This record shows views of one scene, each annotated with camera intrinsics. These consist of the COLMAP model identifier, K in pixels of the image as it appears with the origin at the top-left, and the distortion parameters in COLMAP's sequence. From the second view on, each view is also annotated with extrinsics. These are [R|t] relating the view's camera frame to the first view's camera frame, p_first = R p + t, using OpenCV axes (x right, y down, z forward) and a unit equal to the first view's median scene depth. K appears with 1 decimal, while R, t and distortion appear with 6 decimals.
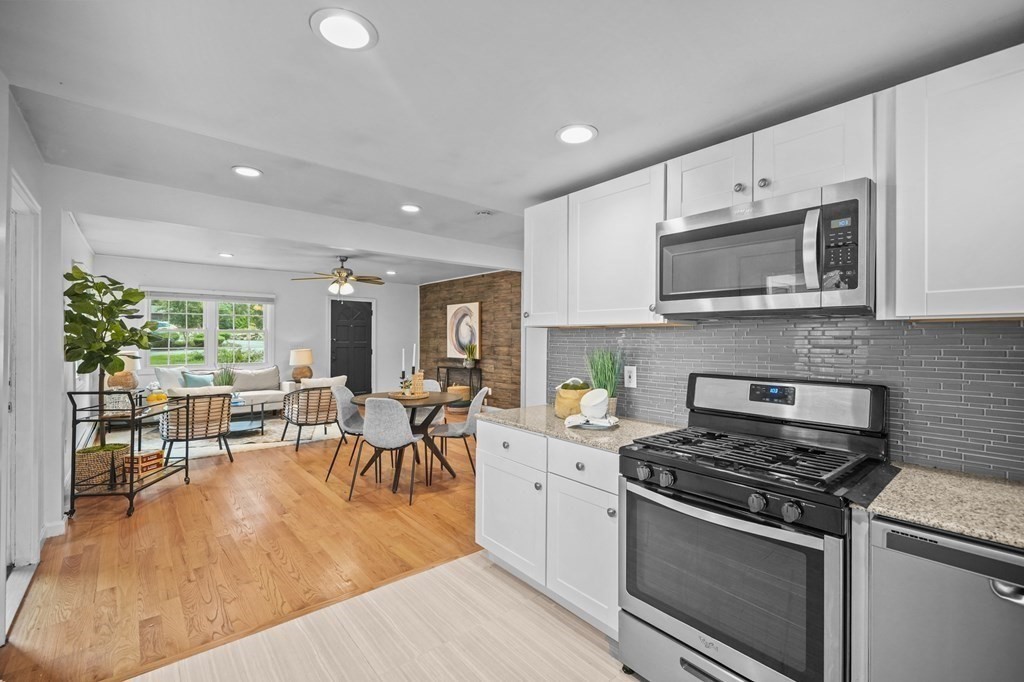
lens RADIAL K [[439.3, 0, 508.2], [0, 439.3, 338.8], [0, 0, 1]] dist [0.000807, 0.000076]
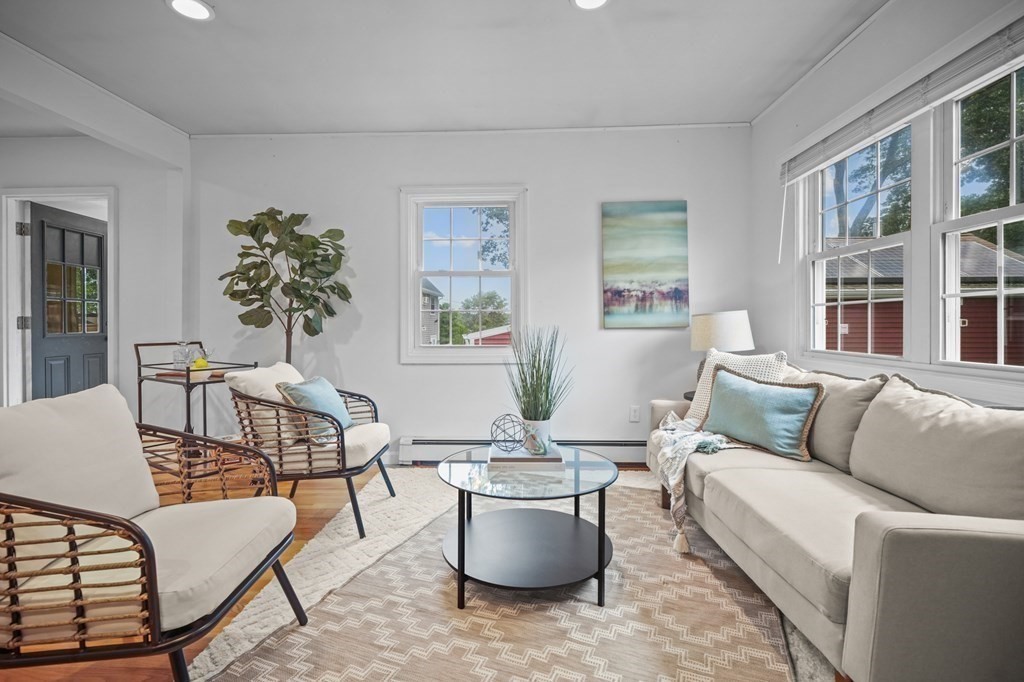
lens RADIAL K [[469.8, 0, 509.8], [0, 469.8, 326.6], [0, 0, 1]] dist [0.000195, 0.000480]
pose [[-0.671761, 0.001314, -0.740767, -0.947730], [-0.000037, 0.999998, 0.001807, 0.118953], [0.740768, 0.001241, -0.671759, 3.171176]]
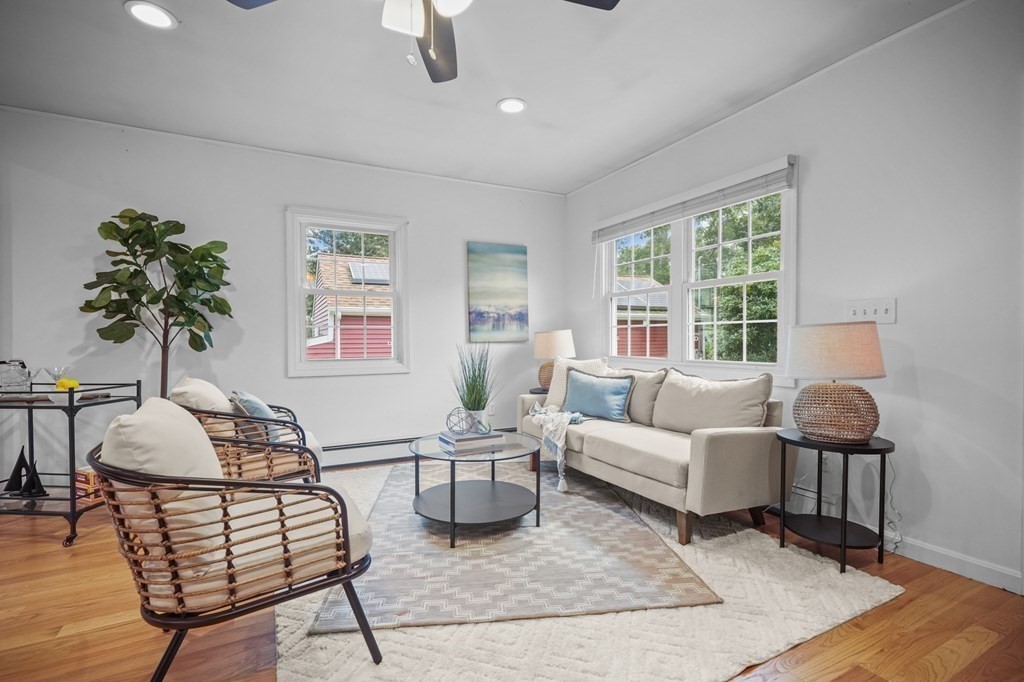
lens RADIAL K [[460.8, 0, 505.8], [0, 460.8, 345.9], [0, 0, 1]] dist [0.001726, 0.000217]
pose [[-0.233136, 0.012439, -0.972365, -0.504339], [0.000872, 0.999920, 0.012582, 0.118127], [0.972444, 0.002085, -0.233128, 2.953432]]
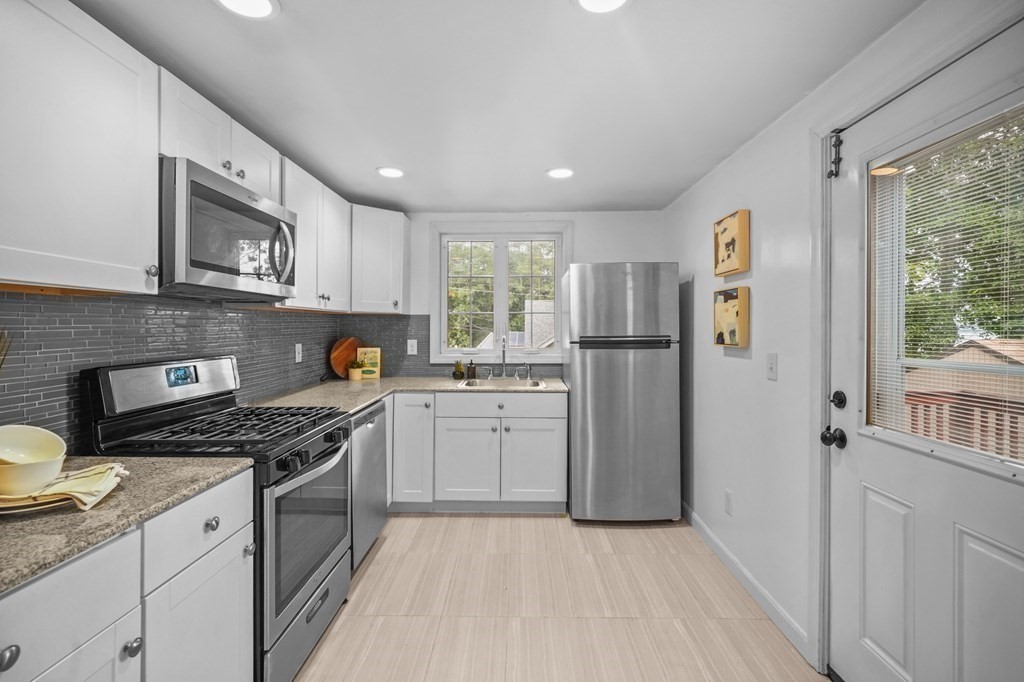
lens RADIAL K [[476.8, 0, 508.5], [0, 476.8, 331.8], [0, 0, 1]] dist [0.000702, 0.000318]
pose [[-0.749637, -0.013174, 0.661718, -0.511960], [-0.005477, 0.999891, 0.013702, 0.009140], [-0.661826, 0.006648, -0.749628, 1.075671]]
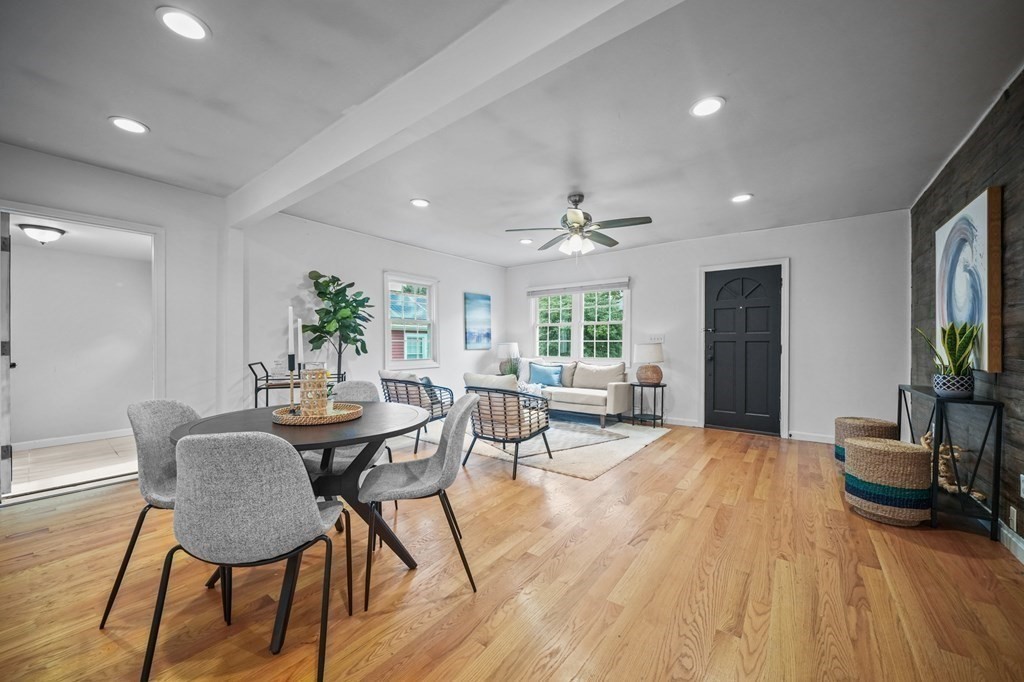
lens RADIAL K [[382.7, 0, 507.4], [0, 382.7, 342.4], [0, 0, 1]] dist [-0.000324, -0.000016]
pose [[0.200508, -0.007566, -0.979663, 0.451114], [-0.000933, 0.999968, -0.007913, 0.097809], [0.979692, 0.002500, 0.200494, 2.123898]]
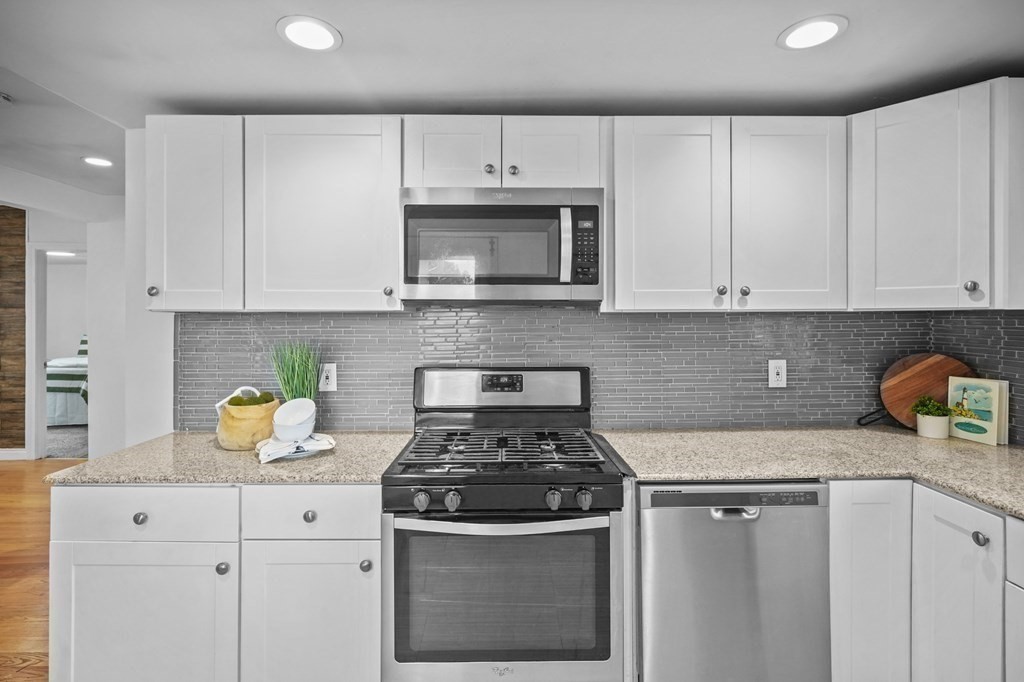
lens RADIAL K [[485.0, 0, 507.5], [0, 485.0, 320.1], [0, 0, 1]] dist [0.000161, 0.000155]
pose [[0.635502, -0.007813, 0.772060, -0.198827], [0.005599, 0.999969, 0.005510, -0.019291], [-0.772079, 0.000821, 0.635526, 0.239364]]
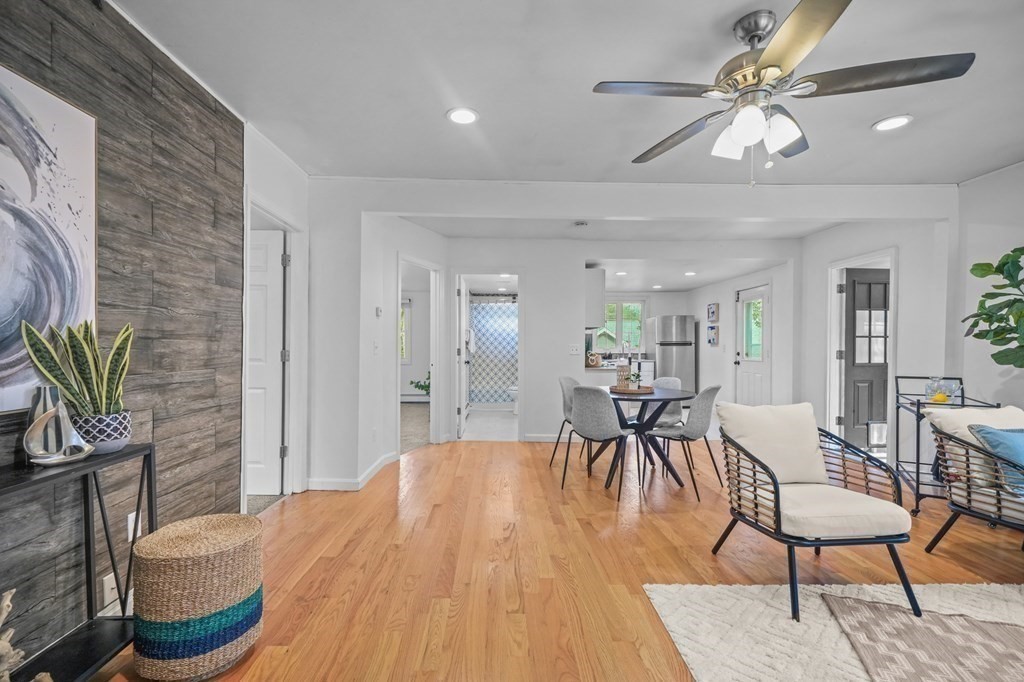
lens RADIAL K [[465.5, 0, 507.6], [0, 465.5, 349.6], [0, 0, 1]] dist [0.001036, -0.000166]
pose [[-0.770285, -0.014935, 0.637525, -1.222248], [-0.007984, 0.999873, 0.013777, 0.064363], [-0.637650, 0.005522, -0.770306, 3.627224]]
